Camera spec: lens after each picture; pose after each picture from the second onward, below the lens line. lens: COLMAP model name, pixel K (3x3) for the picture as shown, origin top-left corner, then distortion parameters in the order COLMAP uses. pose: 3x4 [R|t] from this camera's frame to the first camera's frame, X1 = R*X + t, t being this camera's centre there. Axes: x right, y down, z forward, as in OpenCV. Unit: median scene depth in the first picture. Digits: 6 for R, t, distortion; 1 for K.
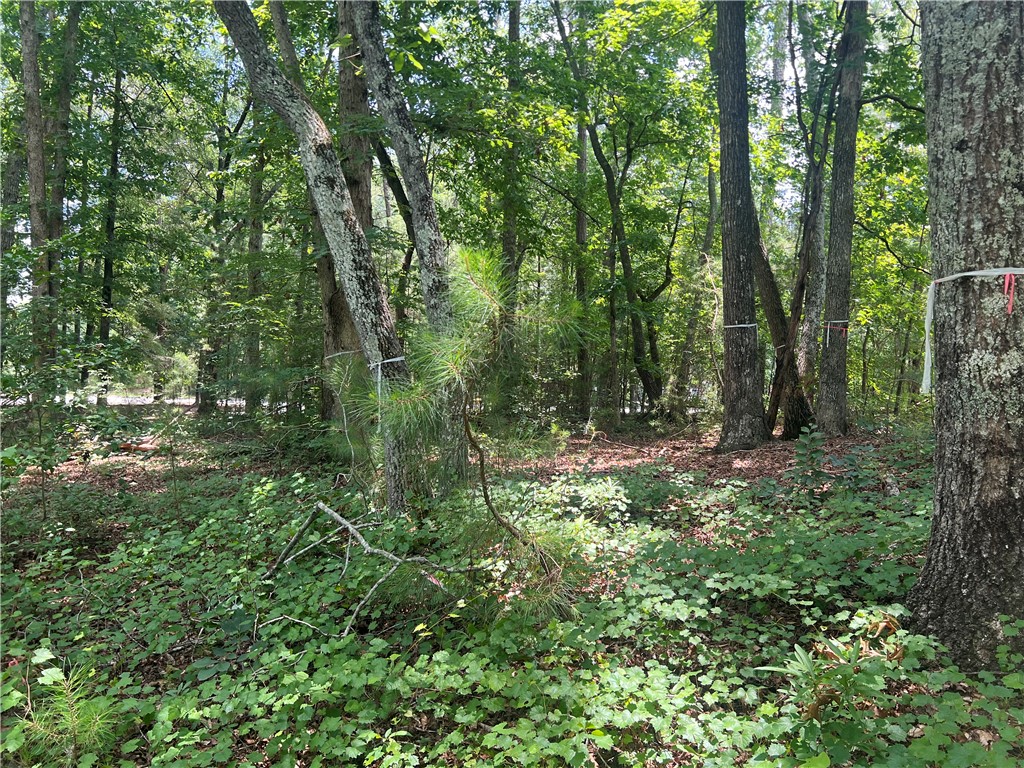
lens RADIAL K [[772.0, 0, 515.4], [0, 772.0, 381.6], [0, 0, 1]] dist [0.032974, -0.046032]
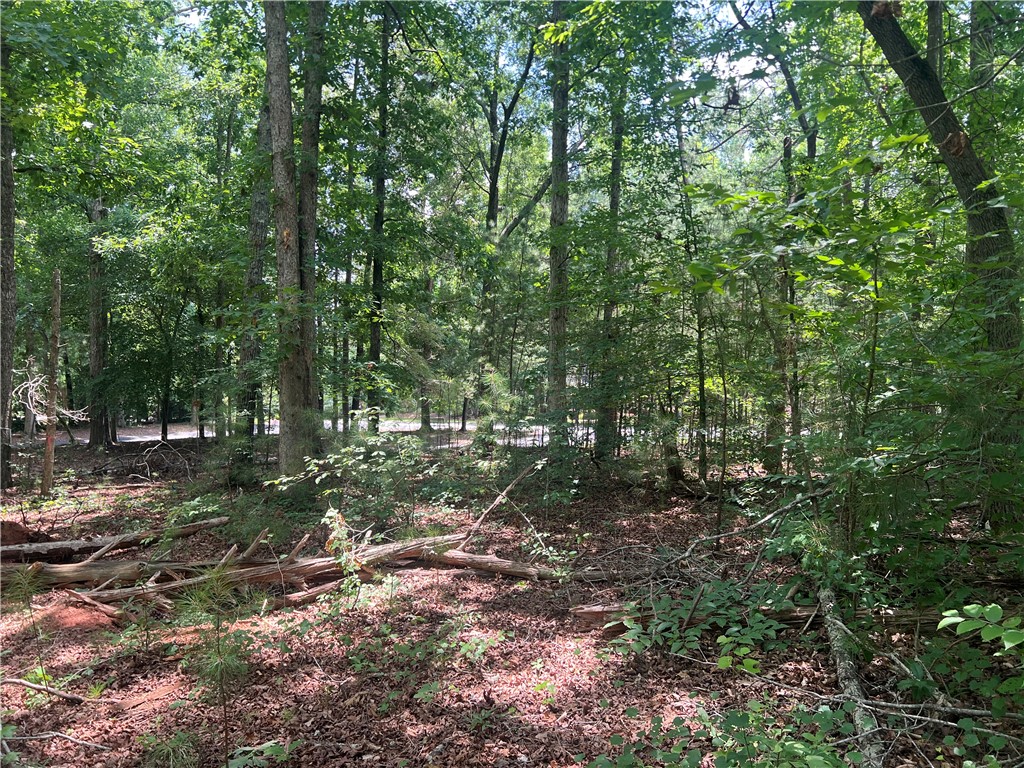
lens RADIAL K [[772.0, 0, 510.4], [0, 772.0, 384.7], [0, 0, 1]] dist [0.032974, -0.046032]
pose [[0.951046, -0.030985, -0.307492, -0.110576], [0.025207, 0.999423, -0.022748, -0.006074], [0.308020, 0.013884, 0.951279, 0.206418]]
